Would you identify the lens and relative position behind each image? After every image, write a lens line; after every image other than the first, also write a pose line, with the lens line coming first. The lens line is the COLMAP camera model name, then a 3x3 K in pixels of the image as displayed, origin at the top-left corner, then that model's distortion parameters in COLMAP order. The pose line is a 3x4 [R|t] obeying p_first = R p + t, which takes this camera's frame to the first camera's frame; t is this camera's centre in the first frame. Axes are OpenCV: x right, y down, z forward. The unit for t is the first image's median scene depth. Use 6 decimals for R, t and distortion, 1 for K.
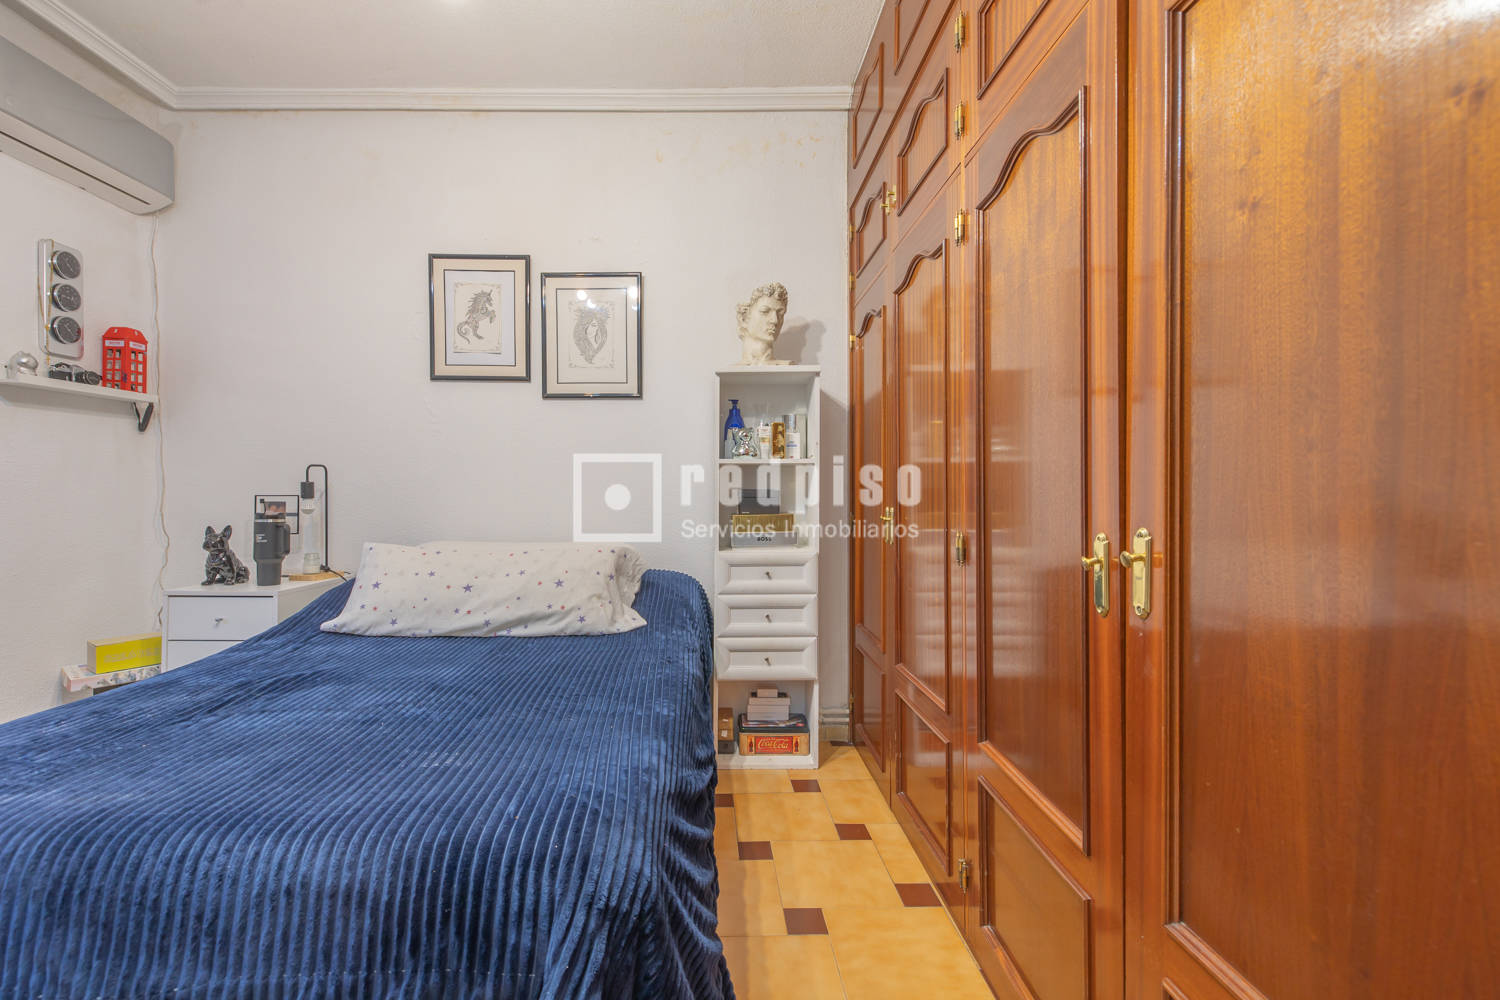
lens RADIAL K [[666.8, 0, 742.6], [0, 666.8, 469.0], [0, 0, 1]] dist [0.001405, 0.000798]
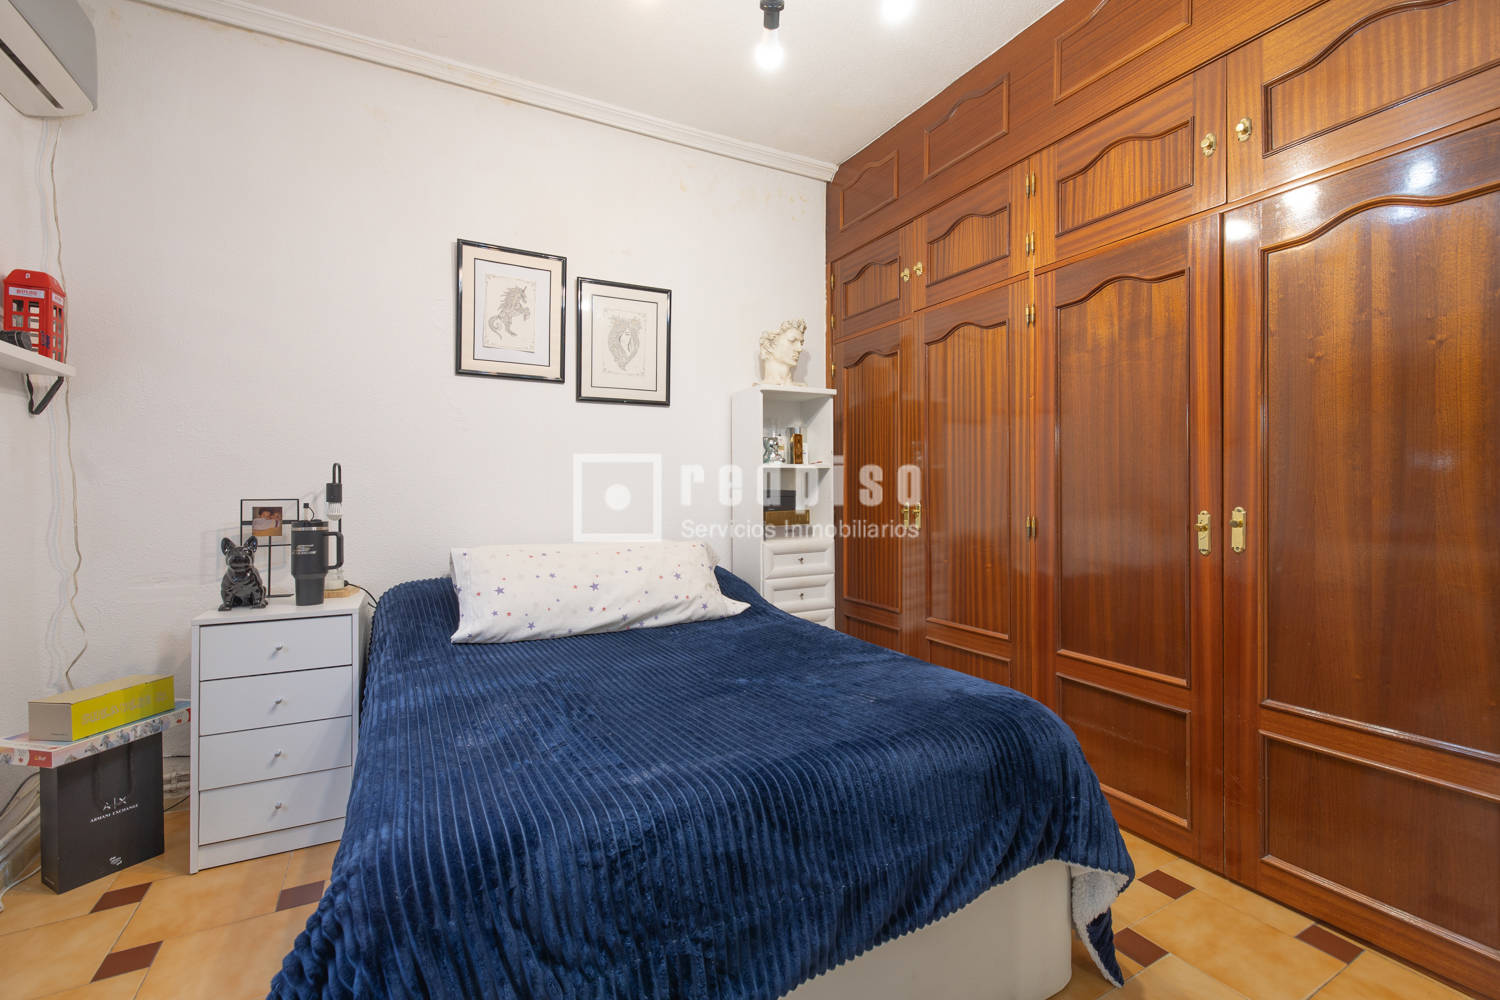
lens RADIAL K [[666.8, 0, 742.6], [0, 666.8, 469.0], [0, 0, 1]] dist [0.001405, 0.000798]
pose [[0.880110, 0.010058, 0.474663, -0.575301], [-0.009283, 0.999949, -0.003976, -0.000613], [-0.474679, -0.000907, 0.880159, -0.011003]]
